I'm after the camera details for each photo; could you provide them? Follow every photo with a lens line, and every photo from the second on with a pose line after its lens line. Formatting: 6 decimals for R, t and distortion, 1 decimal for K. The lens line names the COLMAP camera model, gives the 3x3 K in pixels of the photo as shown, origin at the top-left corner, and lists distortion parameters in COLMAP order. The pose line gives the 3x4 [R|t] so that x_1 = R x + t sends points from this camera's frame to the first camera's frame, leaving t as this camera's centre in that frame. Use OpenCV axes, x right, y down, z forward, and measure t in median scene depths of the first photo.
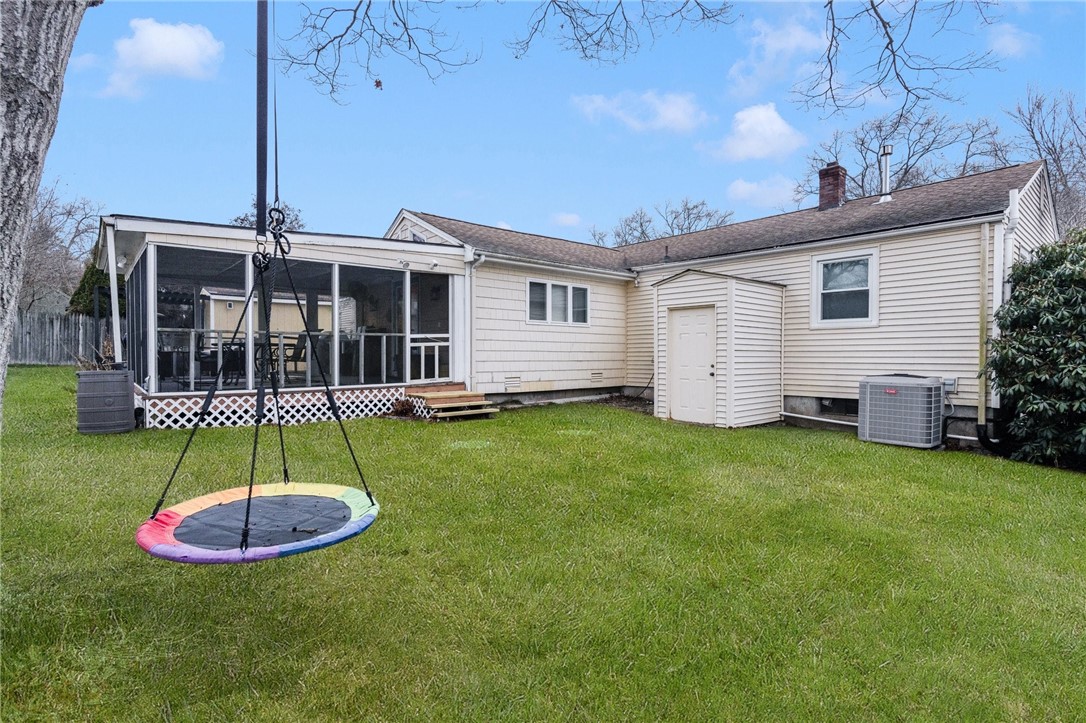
lens RADIAL K [[523.5, 0, 543.0], [0, 523.5, 361.5], [0, 0, 1]] dist [0.001109, 0.000224]
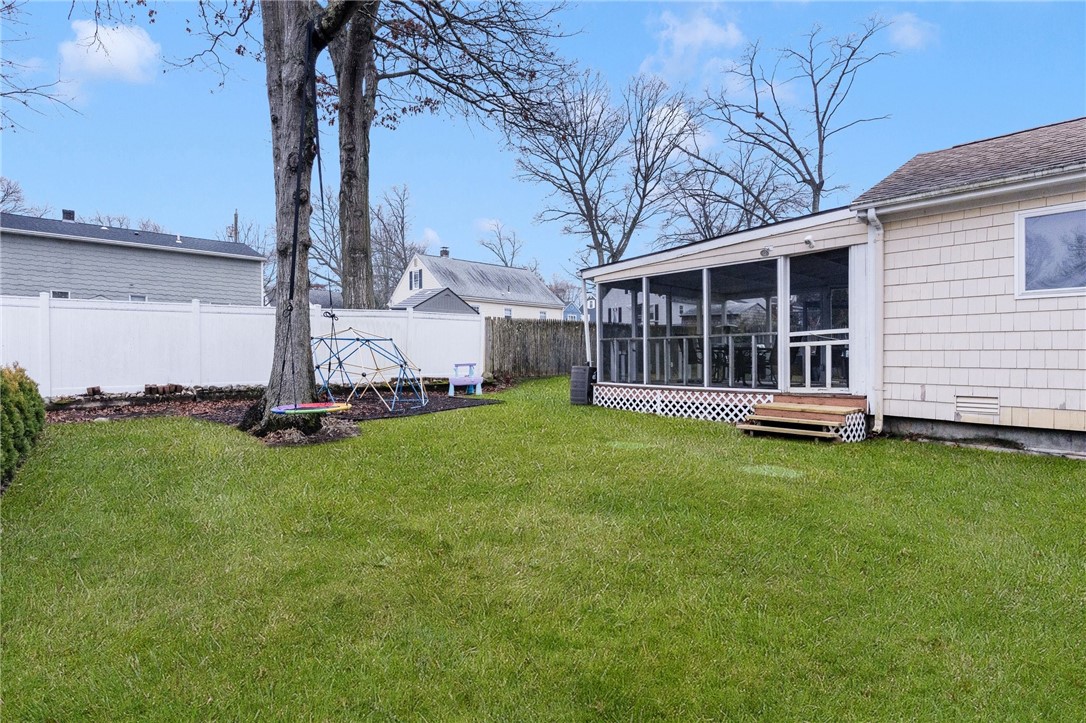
lens RADIAL K [[523.5, 0, 543.0], [0, 523.5, 361.5], [0, 0, 1]] dist [0.001109, 0.000224]
pose [[0.049991, 0.011943, -0.998678, 0.549682], [-0.012646, 0.999856, 0.011324, -0.009591], [0.998670, 0.012063, 0.050135, 0.559848]]
